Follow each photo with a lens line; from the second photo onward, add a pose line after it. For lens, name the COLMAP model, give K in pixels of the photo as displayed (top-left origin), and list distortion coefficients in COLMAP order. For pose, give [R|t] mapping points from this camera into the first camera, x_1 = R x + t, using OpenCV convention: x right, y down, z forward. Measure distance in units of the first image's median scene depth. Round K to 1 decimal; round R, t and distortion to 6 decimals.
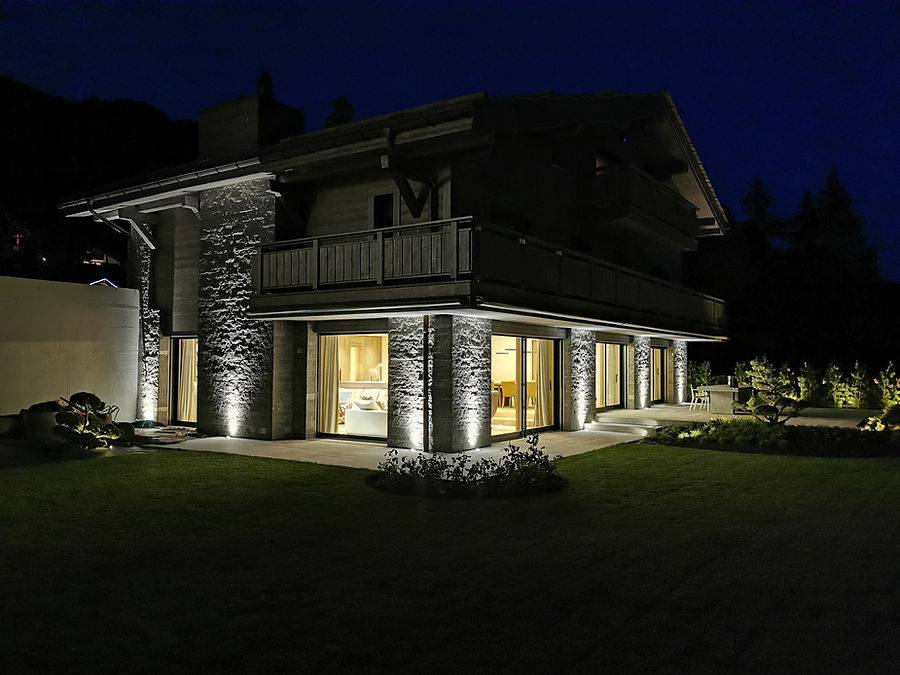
lens RADIAL K [[665.1, 0, 450.5], [0, 665.1, 337.8], [0, 0, 1]] dist [-0.011492, -0.015820]
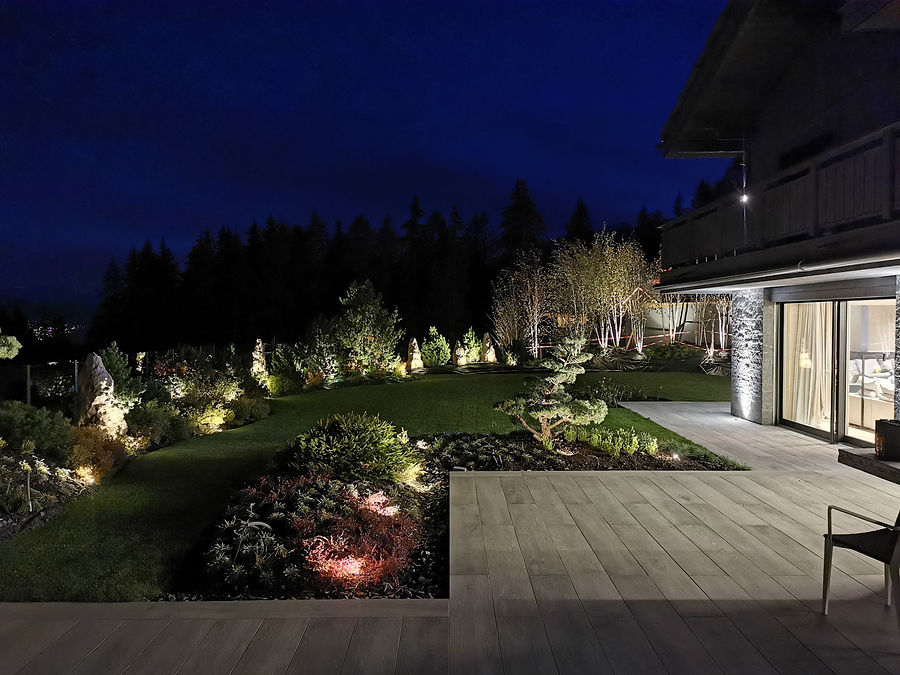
lens RADIAL K [[665.1, 0, 450.0], [0, 665.1, 336.3], [0, 0, 1]] dist [-0.011492, -0.015820]
pose [[-0.829864, 0.009601, -0.557882, 0.964431], [0.013990, 0.999896, -0.003602, 0.037267], [0.557790, -0.010794, -0.829912, 1.578938]]
